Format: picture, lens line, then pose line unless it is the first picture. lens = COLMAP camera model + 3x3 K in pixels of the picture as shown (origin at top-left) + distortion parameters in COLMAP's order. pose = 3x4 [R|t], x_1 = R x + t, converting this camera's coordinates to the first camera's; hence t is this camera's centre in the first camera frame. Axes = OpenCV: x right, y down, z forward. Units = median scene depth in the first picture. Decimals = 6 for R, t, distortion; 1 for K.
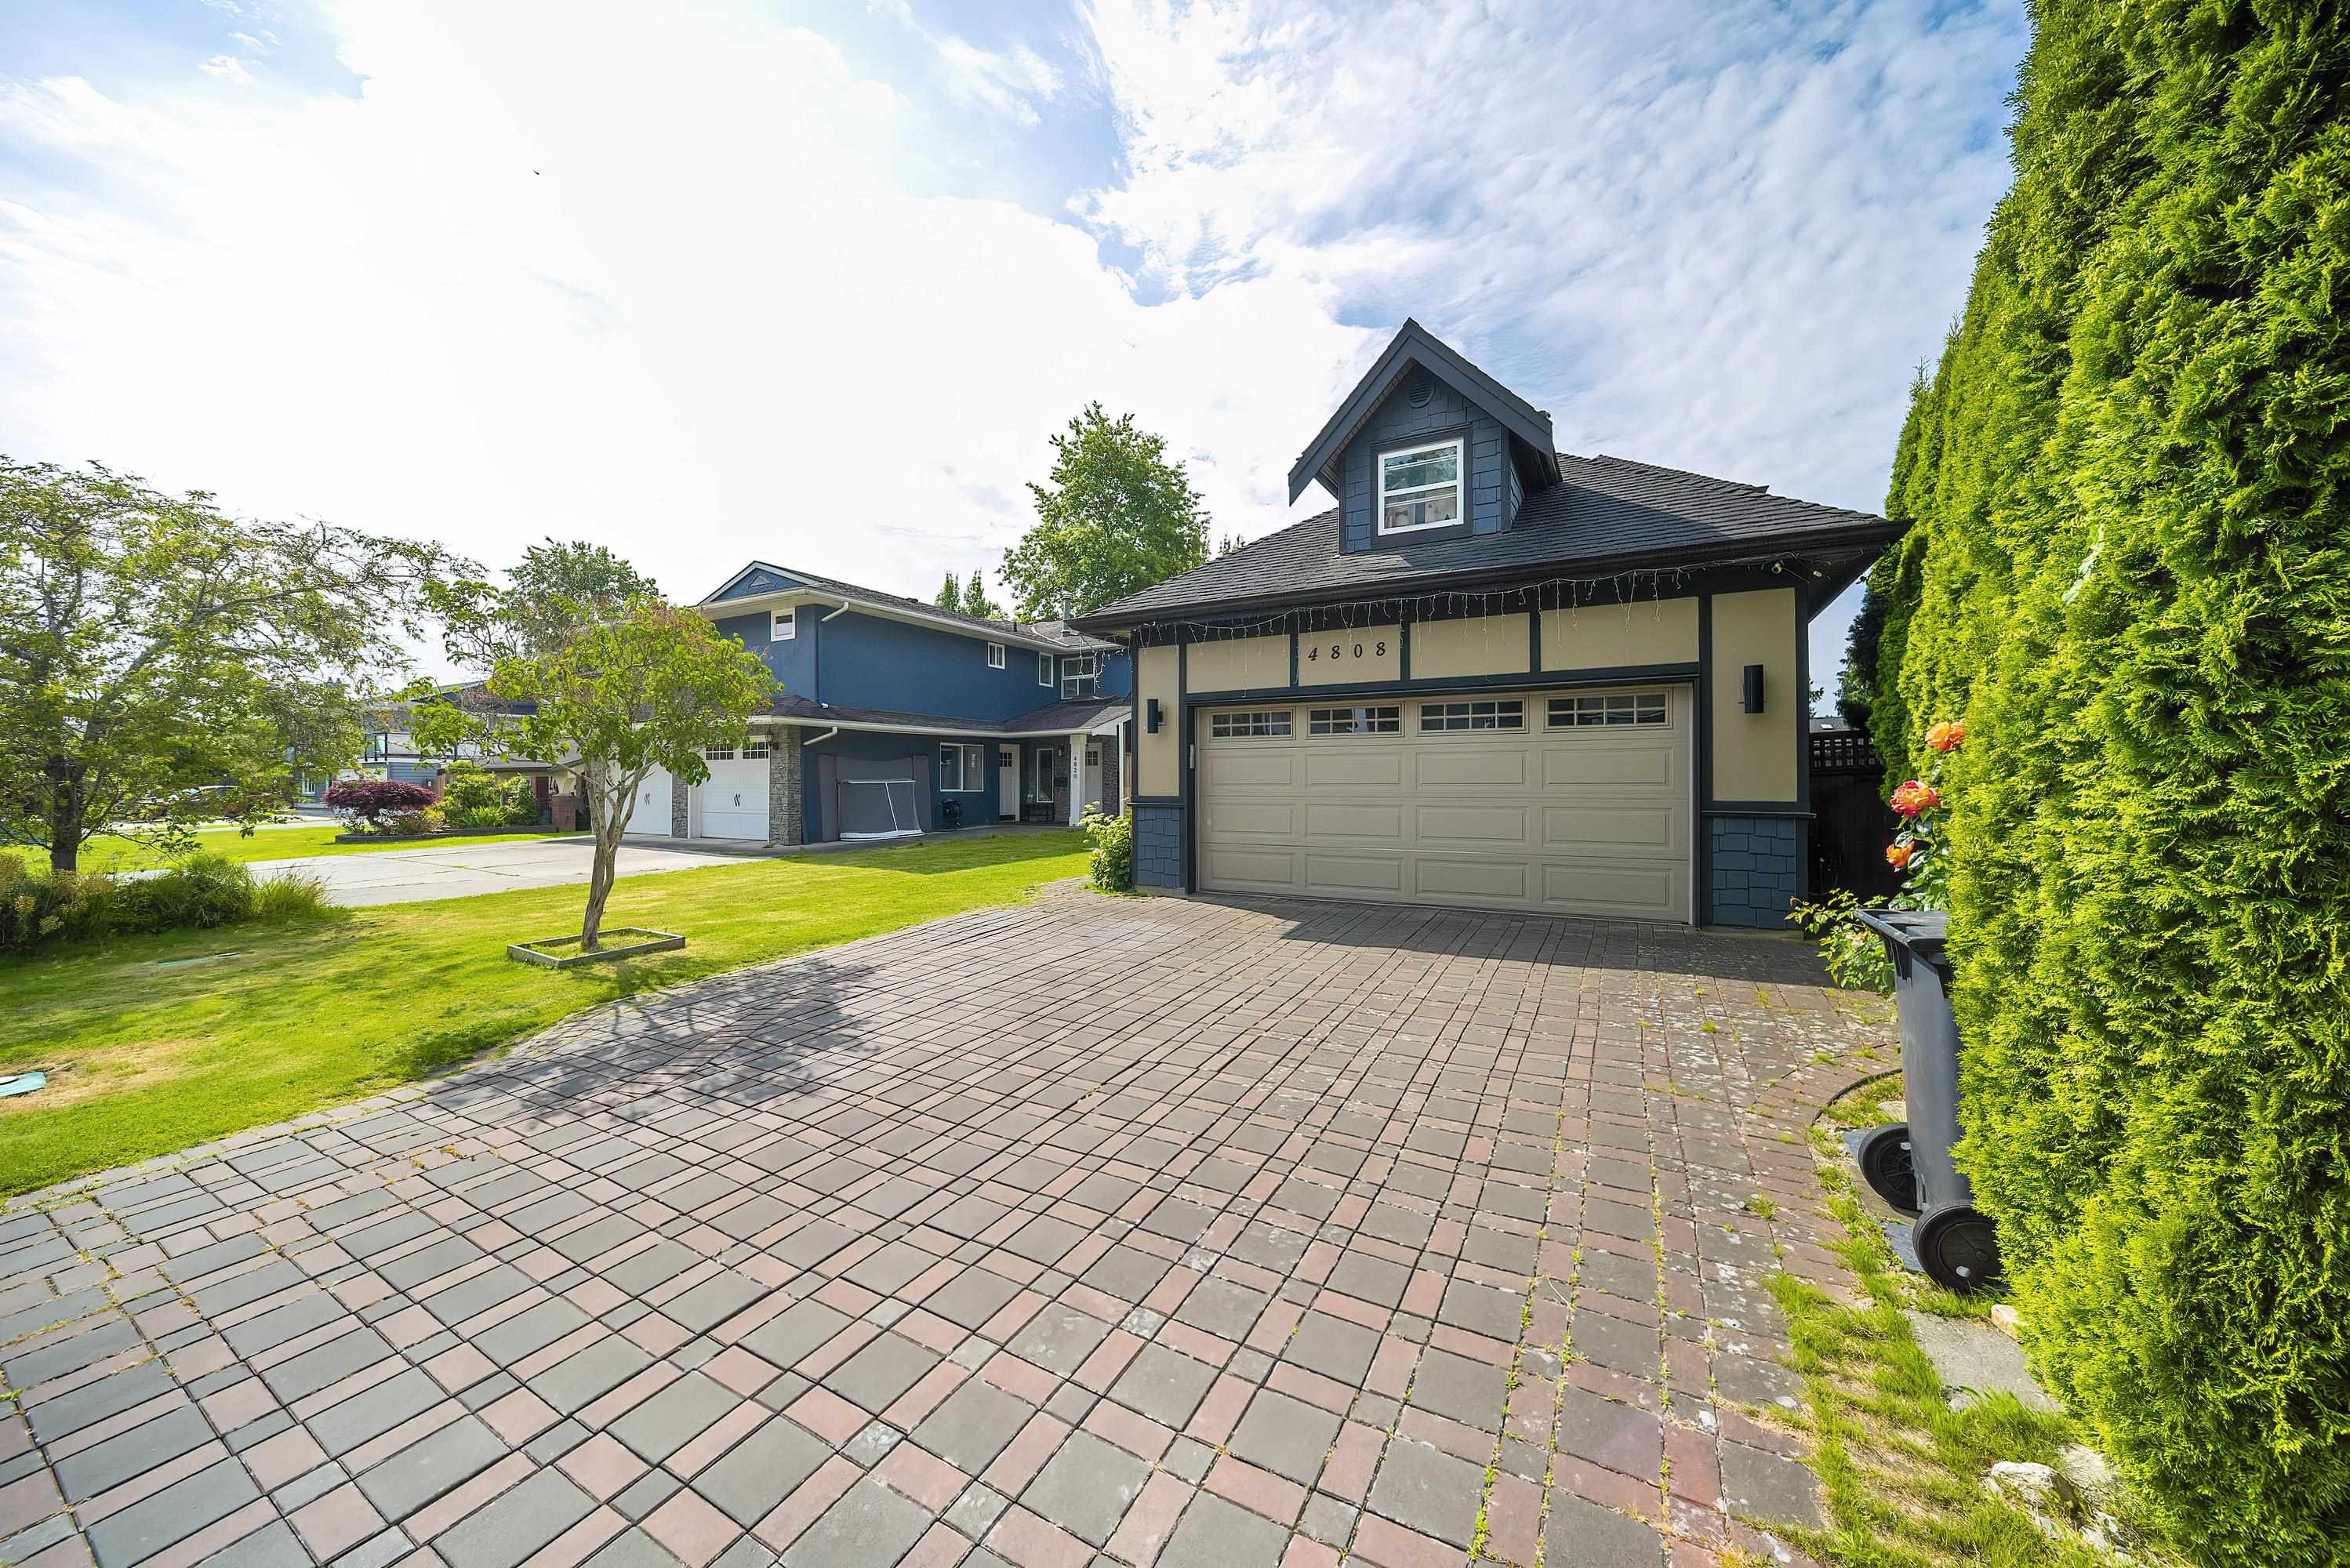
lens RADIAL K [[818.7, 0, 1175.0], [0, 818.7, 784.0], [0, 0, 1]] dist [0.000106, 0.000020]
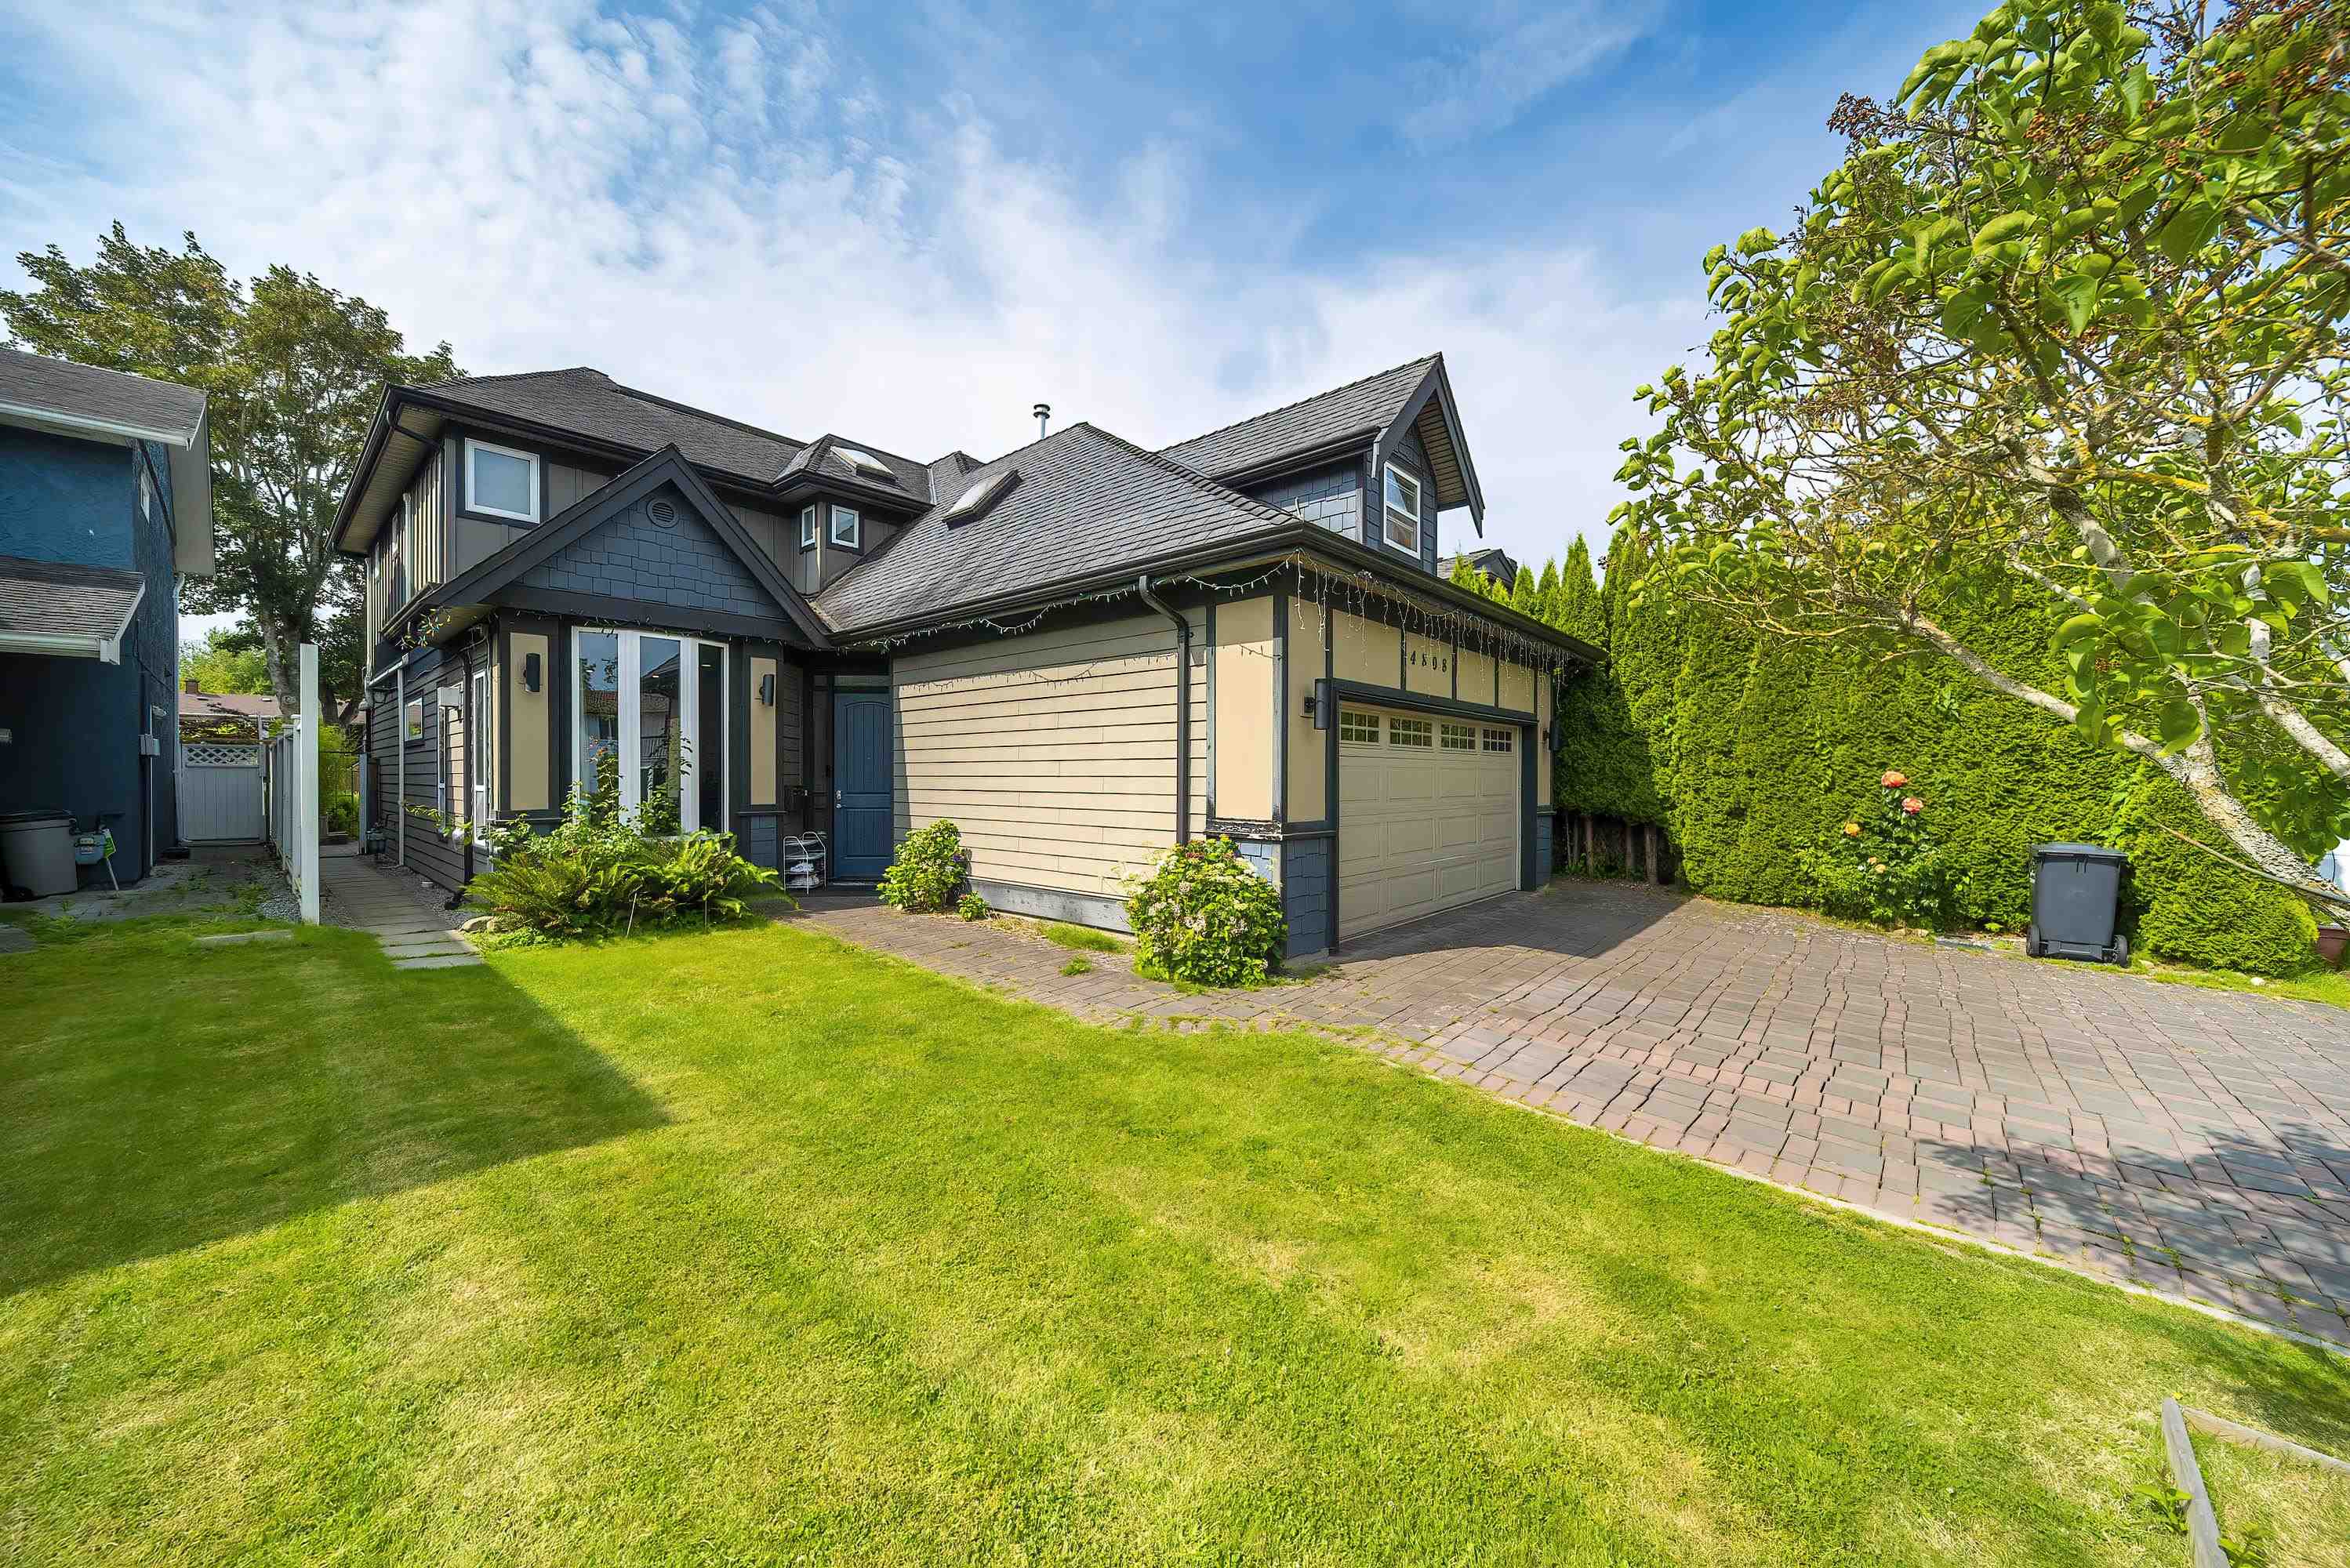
lens RADIAL K [[818.7, 0, 1175.0], [0, 818.7, 784.0], [0, 0, 1]] dist [0.000106, 0.000020]
pose [[0.211364, -0.006316, 0.977387, -0.717990], [0.000243, 0.999979, 0.006409, -0.022251], [-0.977407, -0.001118, 0.211361, 0.988491]]
